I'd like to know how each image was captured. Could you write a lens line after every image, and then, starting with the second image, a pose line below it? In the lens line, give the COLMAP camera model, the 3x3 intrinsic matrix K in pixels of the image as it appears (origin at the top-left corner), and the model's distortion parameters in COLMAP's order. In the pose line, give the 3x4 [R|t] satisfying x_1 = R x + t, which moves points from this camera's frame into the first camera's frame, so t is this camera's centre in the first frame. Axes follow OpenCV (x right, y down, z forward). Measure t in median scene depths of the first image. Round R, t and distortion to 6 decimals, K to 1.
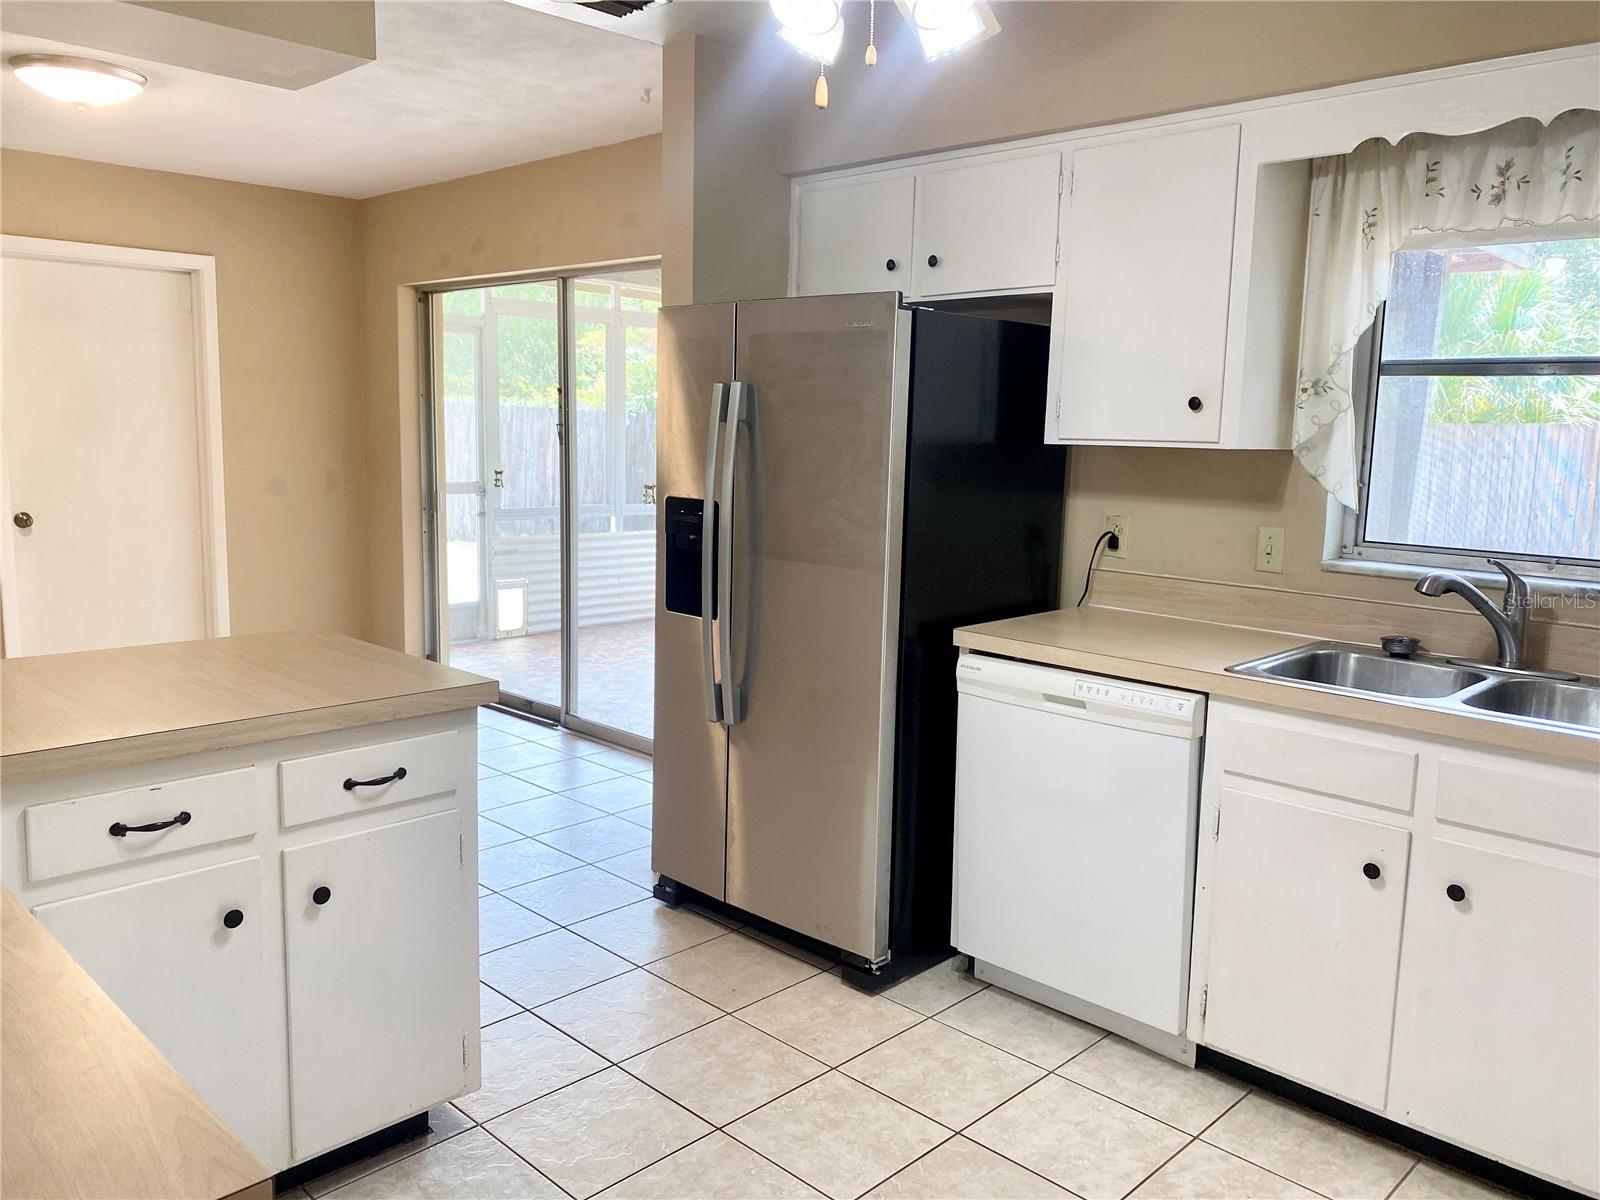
lens RADIAL K [[1220.9, 0, 800.0], [0, 1220.9, 600.0], [0, 0, 1]] dist [0.006421, 0.003850]
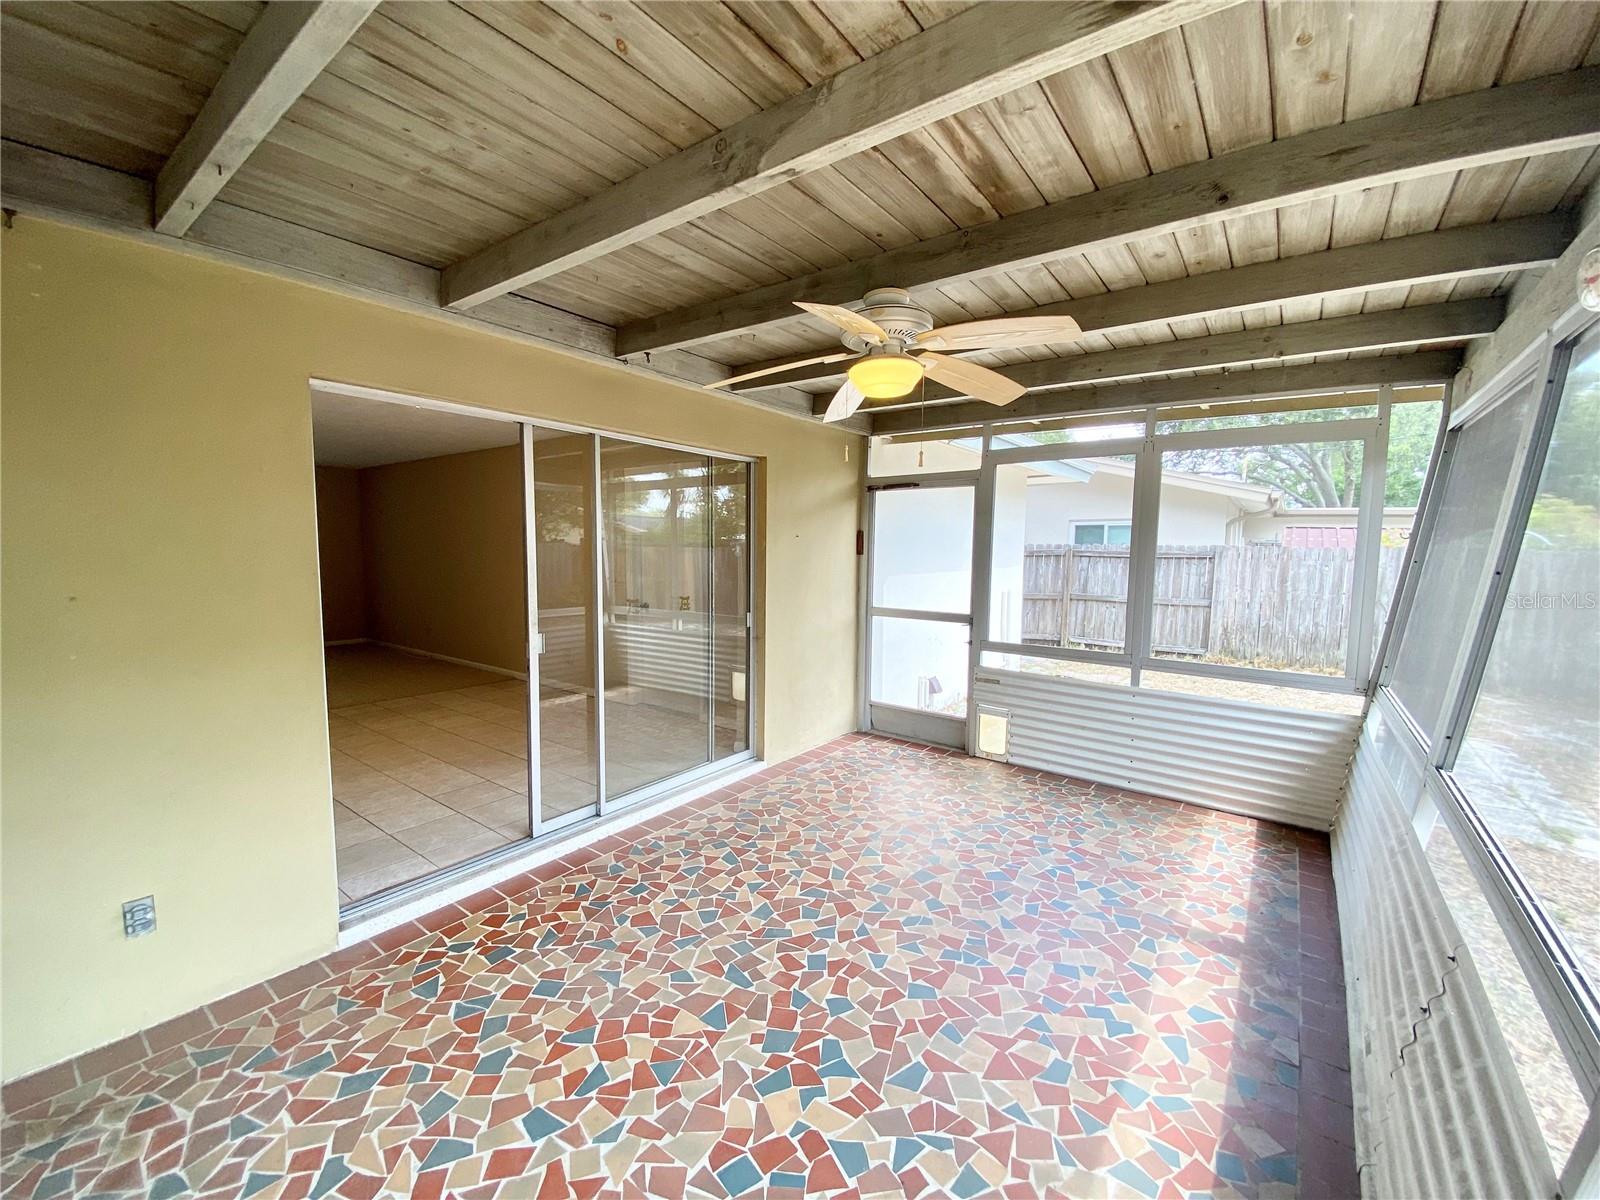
lens RADIAL K [[652.1, 0, 800.0], [0, 652.1, 600.0], [0, 0, 1]] dist [0.026217, -0.029659]
pose [[0.123542, 0.061648, -0.990423, 0.305258], [-0.156141, 0.986844, 0.041949, -0.105739], [0.979978, 0.149463, 0.131543, 0.729829]]
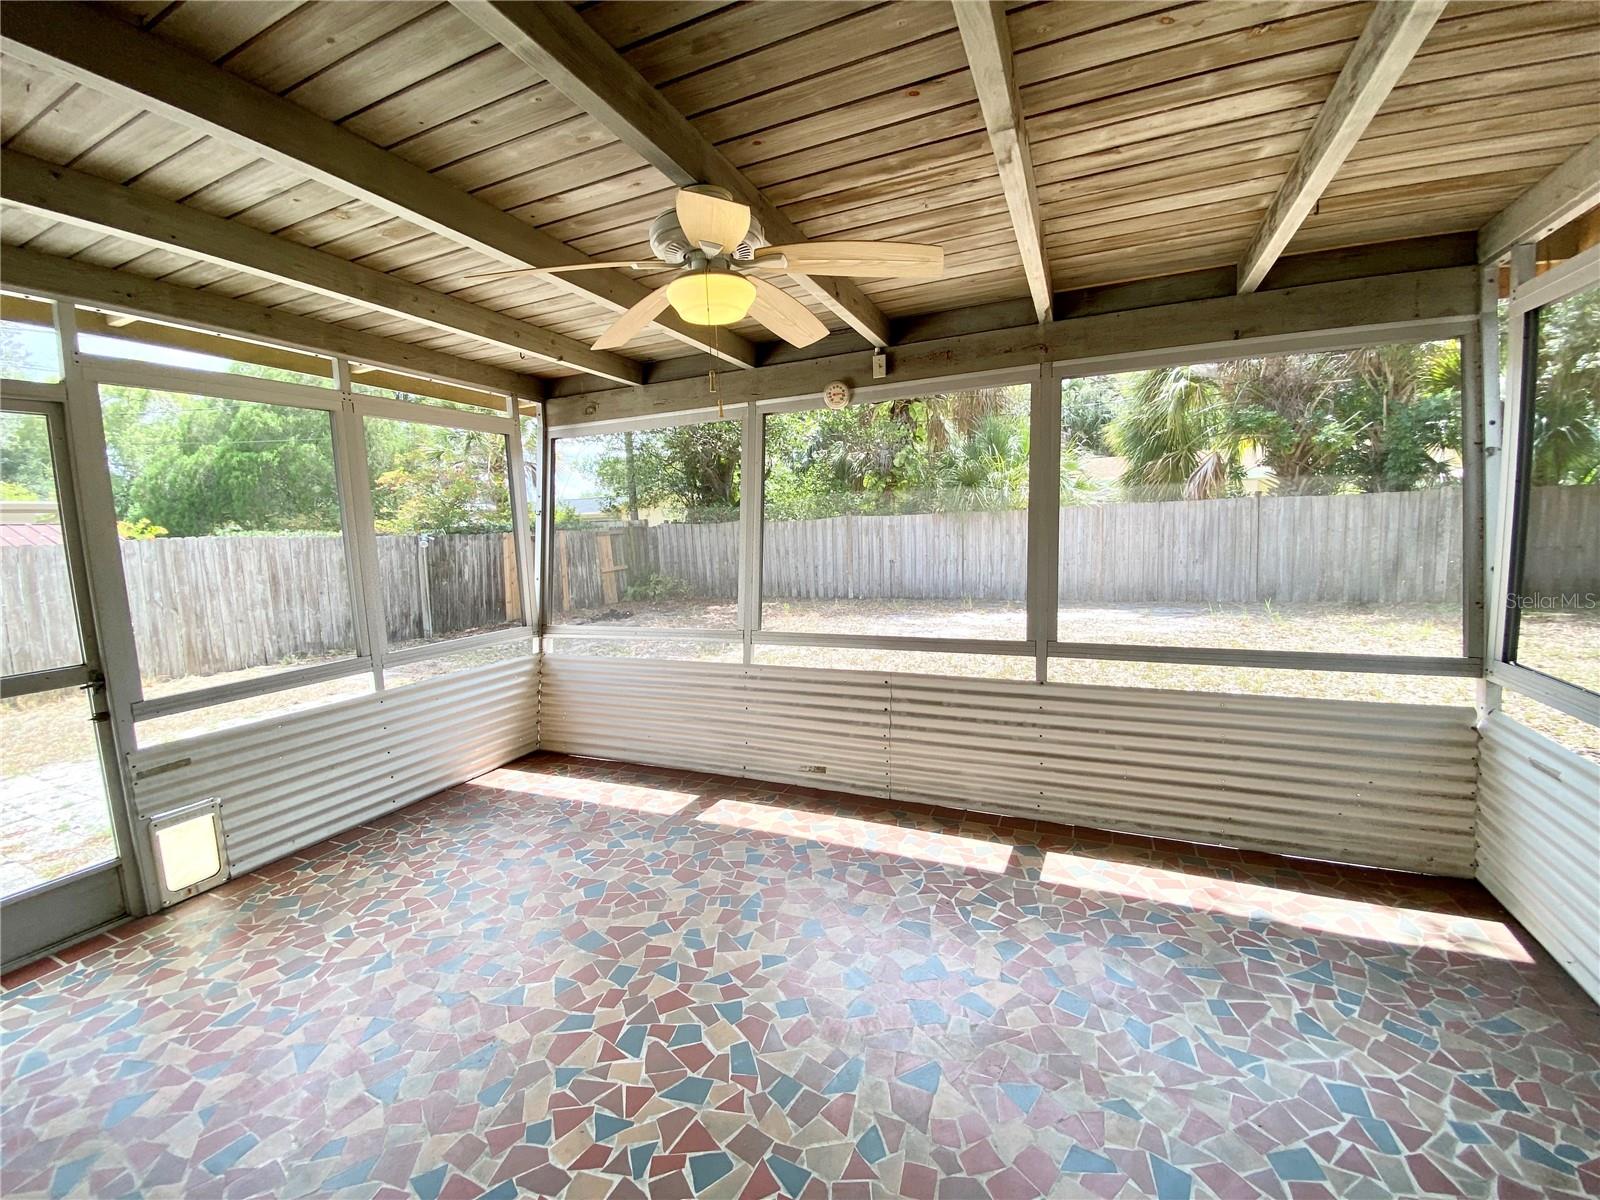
lens RADIAL K [[649.2, 0, 800.0], [0, 649.2, 600.0], [0, 0, 1]] dist [0.002272, -0.011213]
pose [[0.934603, -0.101117, 0.341017, -0.040264], [0.113346, 0.993426, -0.016073, -0.080222], [-0.337150, 0.053674, 0.939920, 0.564434]]
